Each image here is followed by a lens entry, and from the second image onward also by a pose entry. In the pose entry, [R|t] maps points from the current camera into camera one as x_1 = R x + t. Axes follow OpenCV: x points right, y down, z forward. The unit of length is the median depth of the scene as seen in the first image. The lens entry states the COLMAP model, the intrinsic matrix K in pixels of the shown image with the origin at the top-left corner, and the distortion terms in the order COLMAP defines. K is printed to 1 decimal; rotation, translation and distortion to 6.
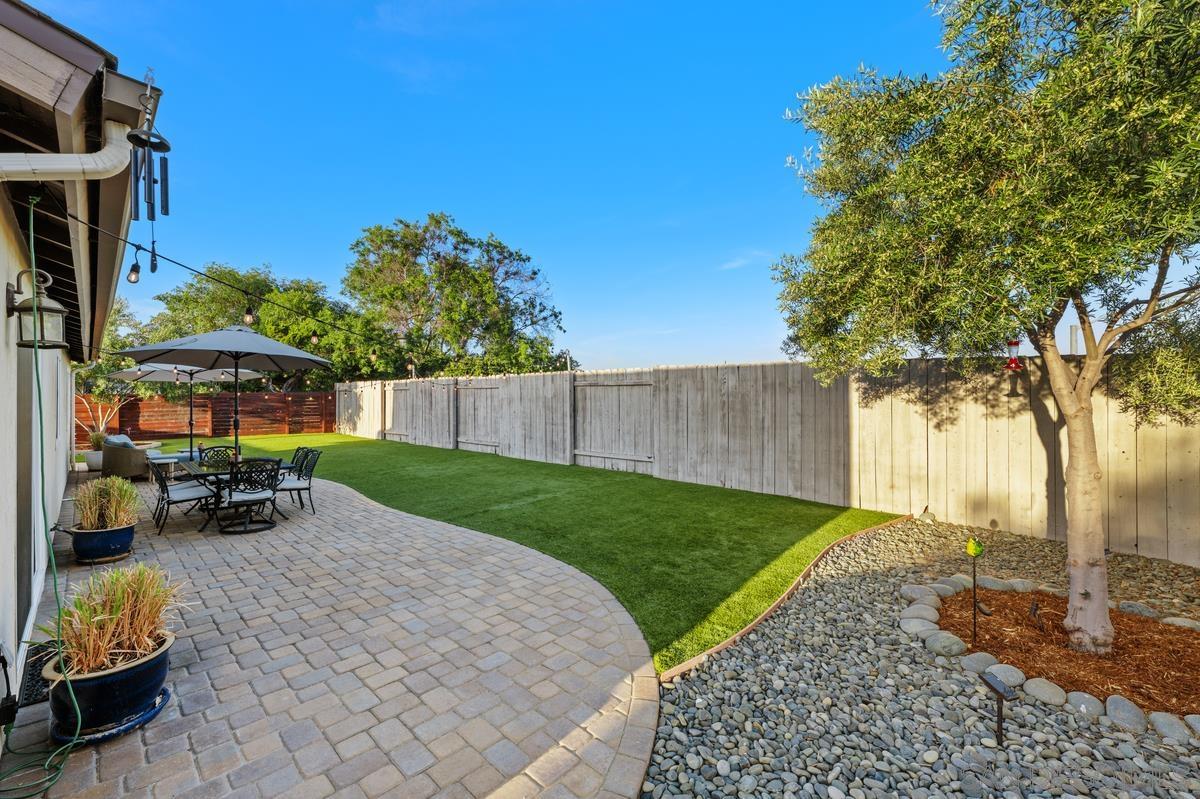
lens RADIAL K [[502.6, 0, 598.2], [0, 502.6, 389.4], [0, 0, 1]] dist [-0.000251, 0.000012]
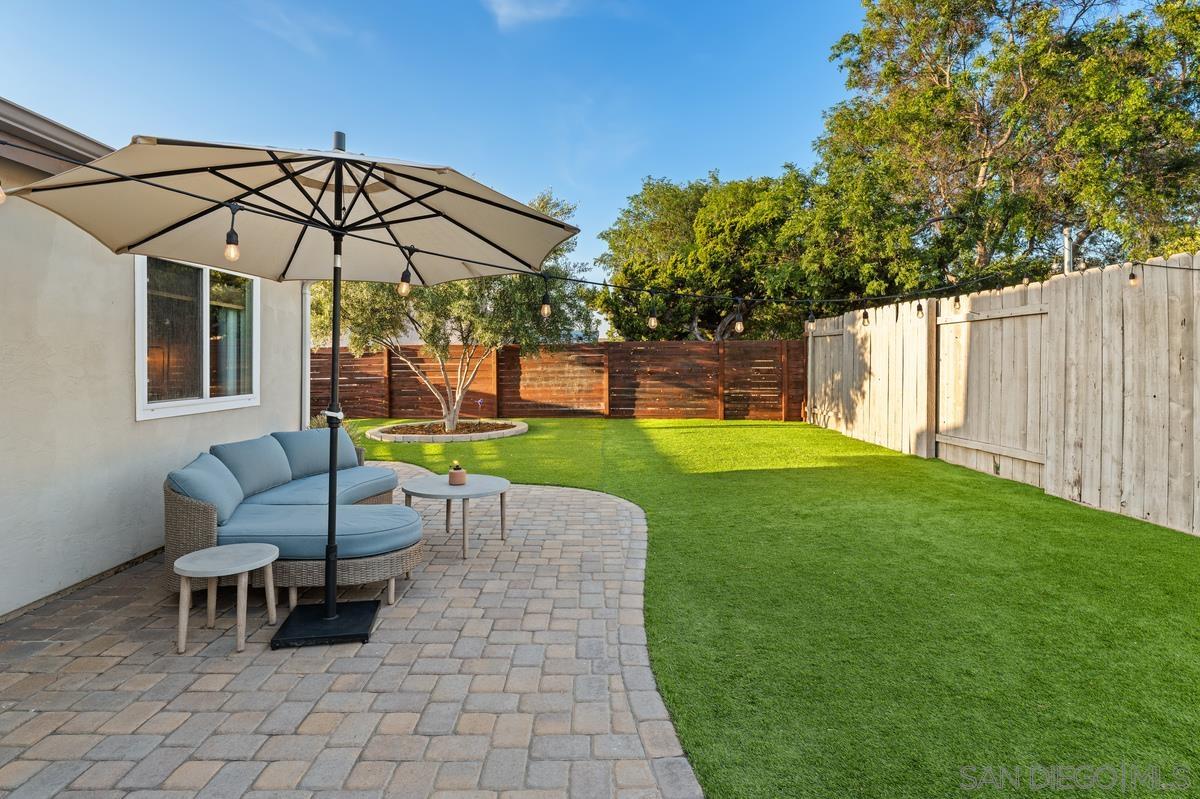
lens RADIAL K [[642.4, 0, 597.4], [0, 642.4, 362.7], [0, 0, 1]] dist [0.026766, 0.000080]
pose [[0.710062, 0.008000, -0.704094, -0.244830], [0.003699, 0.999879, 0.015091, 0.019058], [0.704130, -0.013321, 0.709946, 0.445304]]
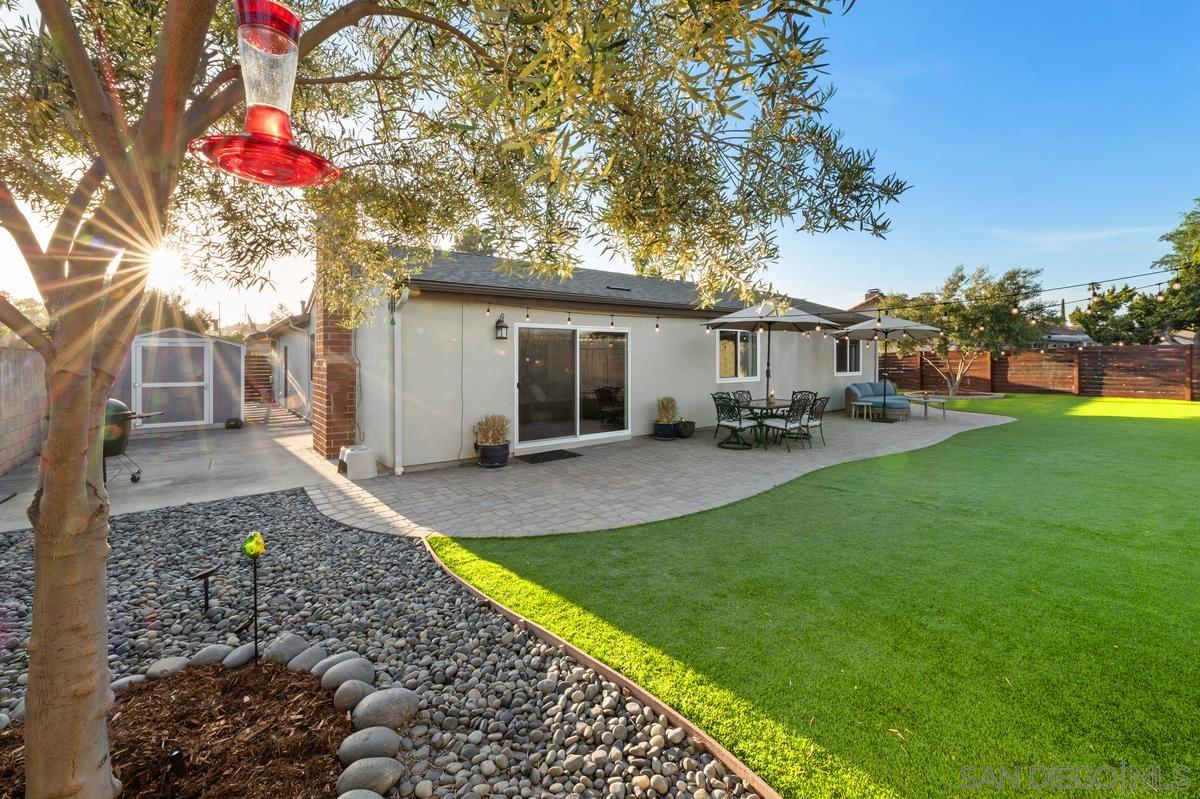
lens RADIAL K [[495.0, 0, 597.8], [0, 495.0, 362.9], [0, 0, 1]] dist [0.000561, -0.000033]
pose [[-0.141516, 0.015536, -0.989814, 0.226530], [0.020891, 0.999701, 0.012704, 0.006484], [0.989716, -0.018880, -0.141798, 0.260949]]
